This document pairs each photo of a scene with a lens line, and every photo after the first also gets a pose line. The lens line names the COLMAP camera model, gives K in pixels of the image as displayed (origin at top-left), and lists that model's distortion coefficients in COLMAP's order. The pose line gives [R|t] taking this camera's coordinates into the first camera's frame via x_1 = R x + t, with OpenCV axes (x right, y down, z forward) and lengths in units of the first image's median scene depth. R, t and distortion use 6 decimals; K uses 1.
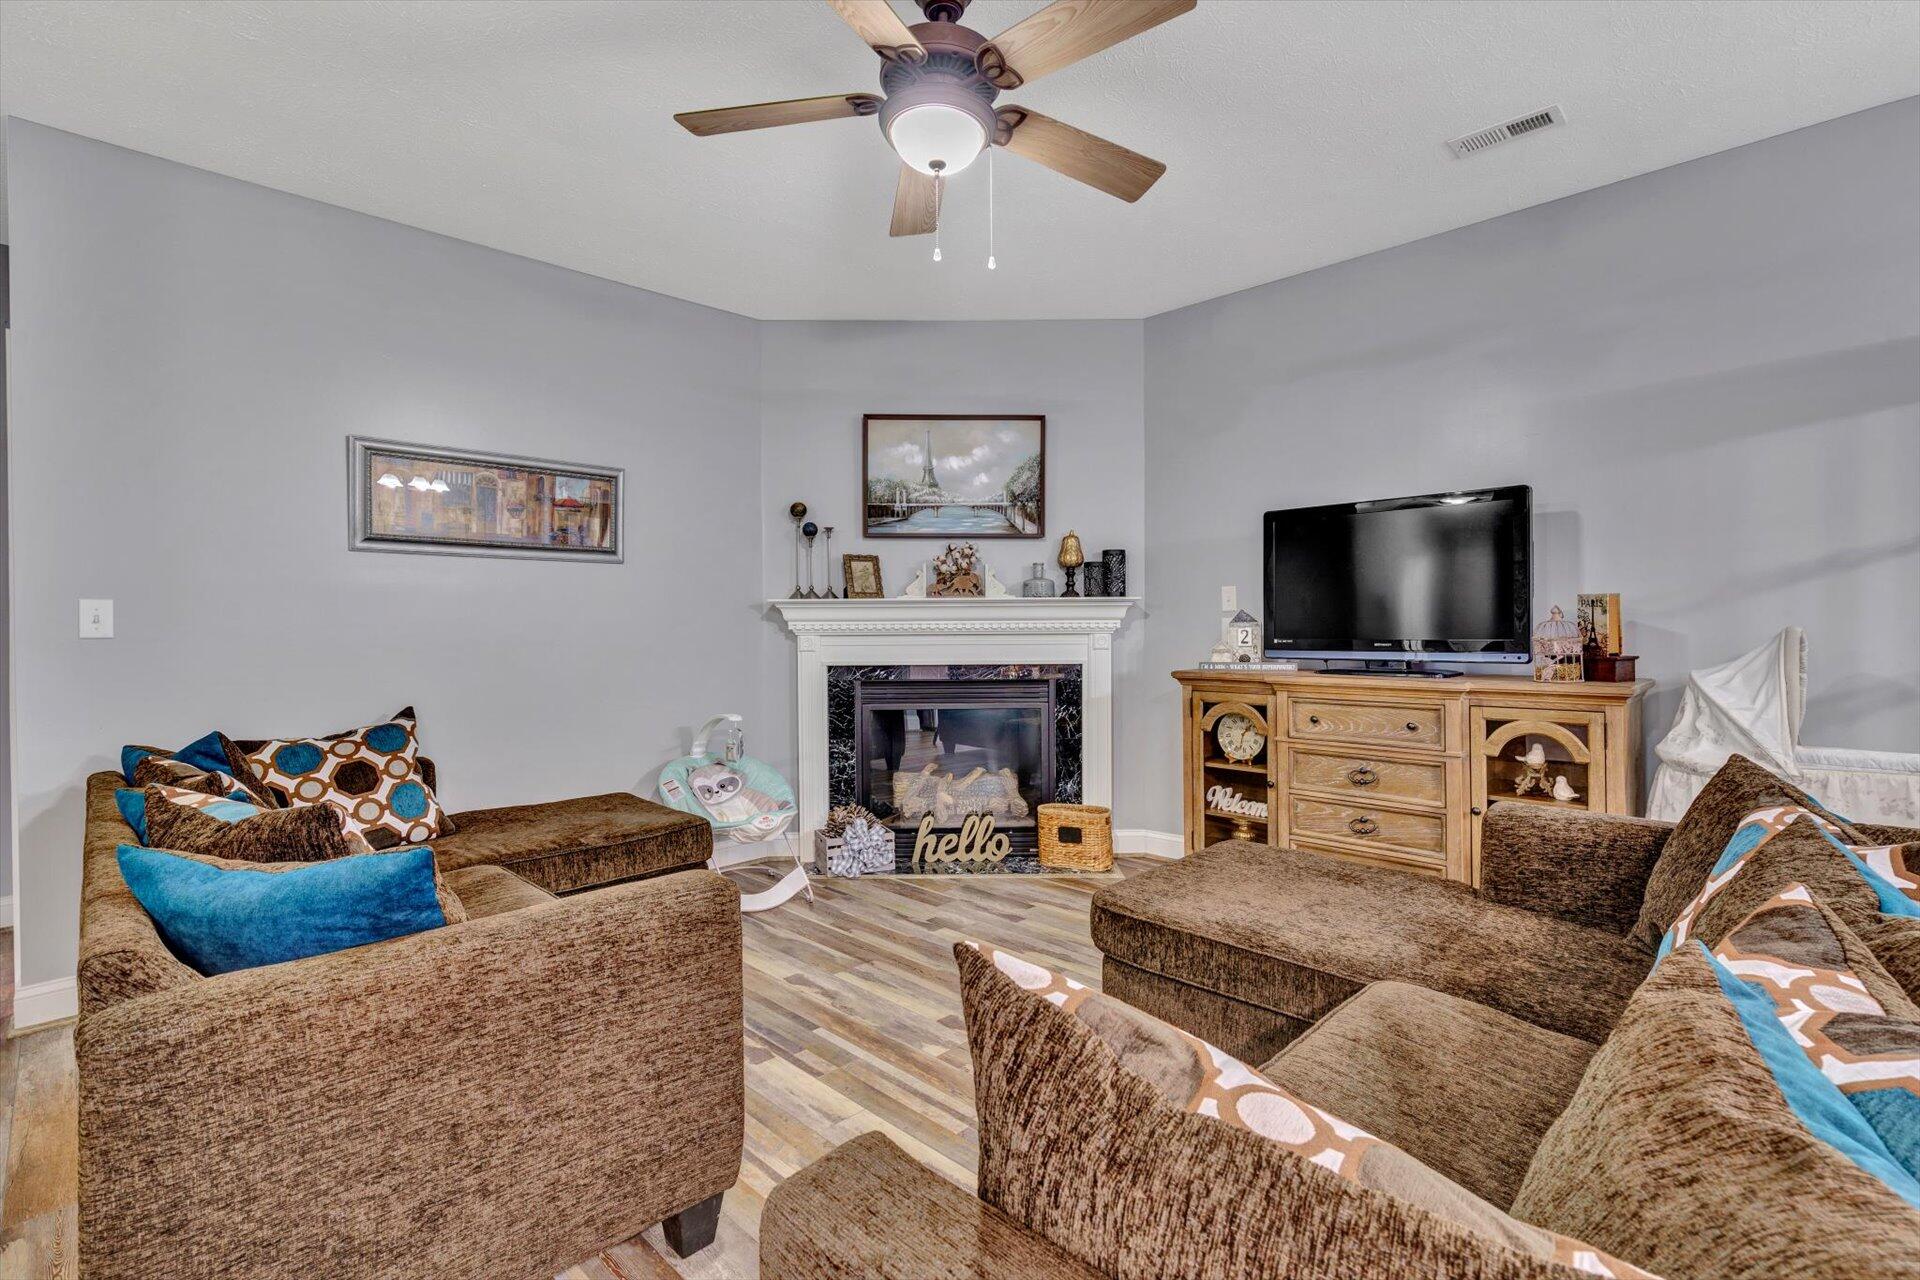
lens RADIAL K [[894.3, 0, 965.2], [0, 894.3, 627.5], [0, 0, 1]] dist [0.002958, -0.000698]
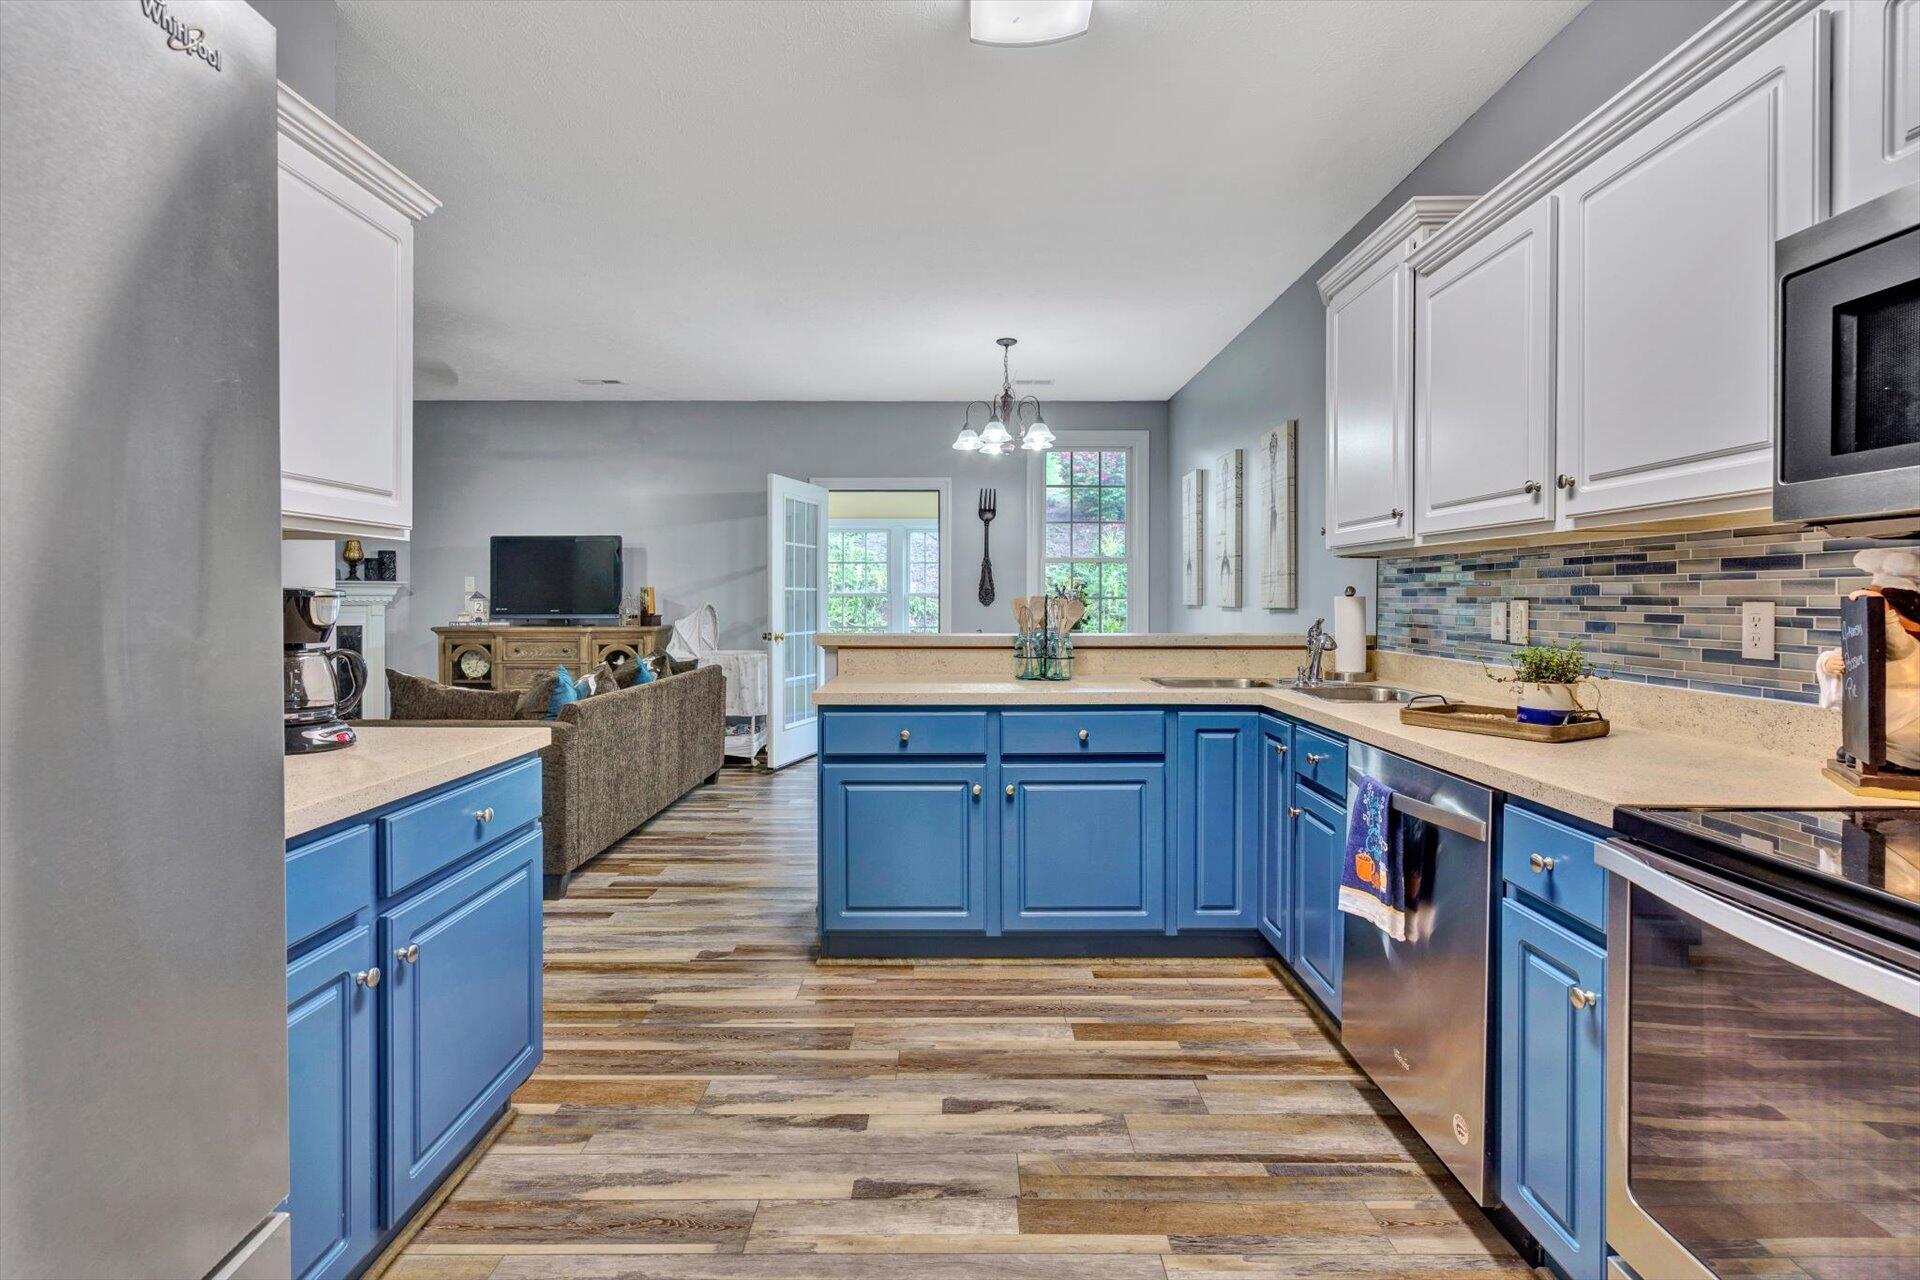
lens RADIAL K [[894.3, 0, 968.3], [0, 894.3, 601.5], [0, 0, 1]] dist [0.002958, -0.000698]
pose [[0.707483, 0.006223, 0.706703, -0.244868], [-0.004154, 0.999981, -0.004648, 0.003794], [-0.706718, 0.000353, 0.707495, -0.907271]]
